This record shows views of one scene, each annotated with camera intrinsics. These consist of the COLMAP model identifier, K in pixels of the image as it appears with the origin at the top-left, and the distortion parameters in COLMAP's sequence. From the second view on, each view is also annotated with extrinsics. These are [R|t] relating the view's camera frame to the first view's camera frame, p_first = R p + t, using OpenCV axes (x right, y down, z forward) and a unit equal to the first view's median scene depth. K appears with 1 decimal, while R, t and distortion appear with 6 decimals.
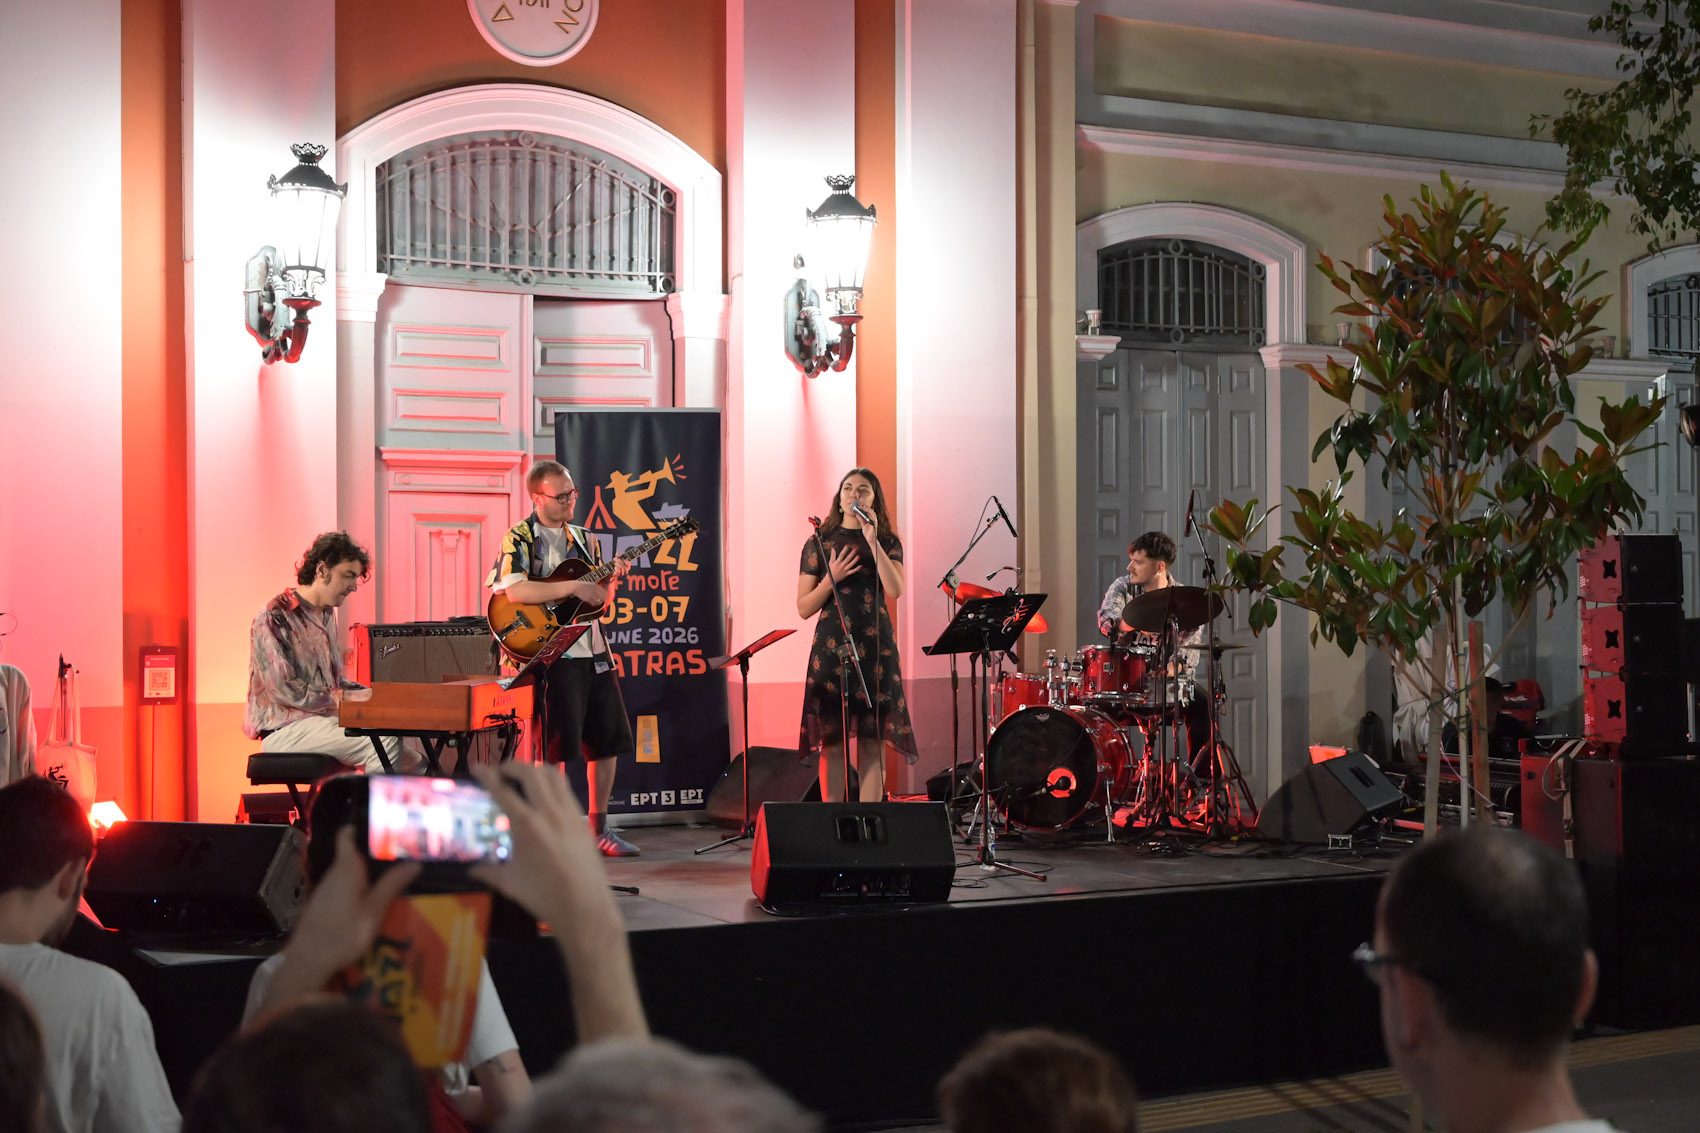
lens RADIAL K [[2454.1, 0, 850.0], [0, 2454.1, 566.5], [0, 0, 1]] dist [0.031385, 0.059047]
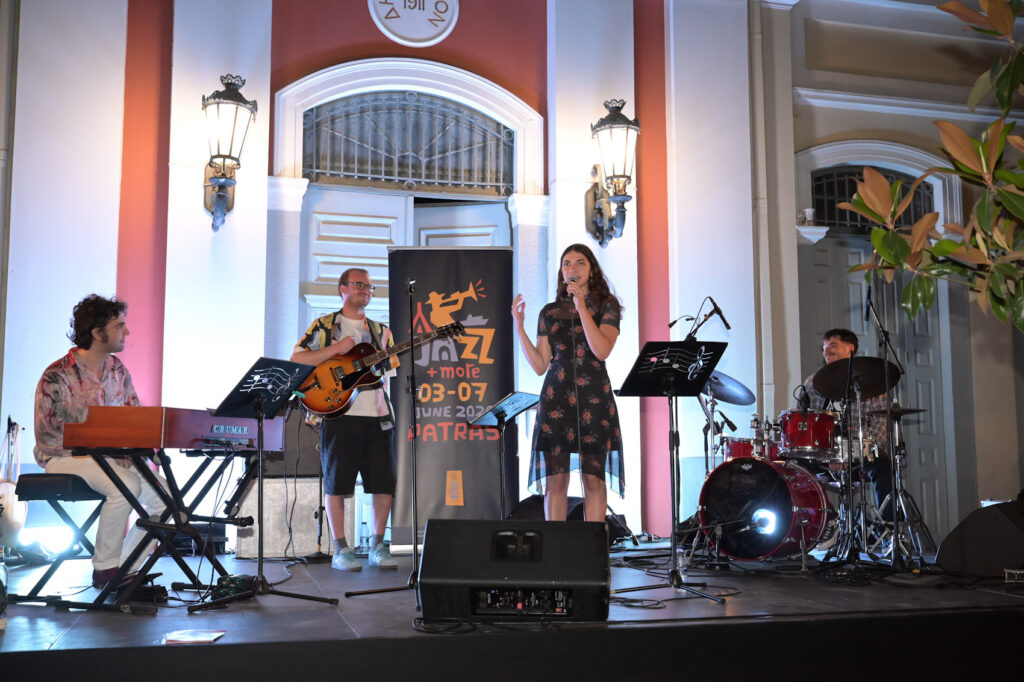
lens RADIAL K [[1085.1, 0, 512.0], [0, 1085.1, 341.0], [0, 0, 1]] dist [0.000348, 0.025607]
pose [[0.977388, -0.022669, -0.210234, 0.074586], [0.000230, 0.994350, -0.106149, 0.053008], [0.211452, 0.103700, 0.971871, 0.419095]]
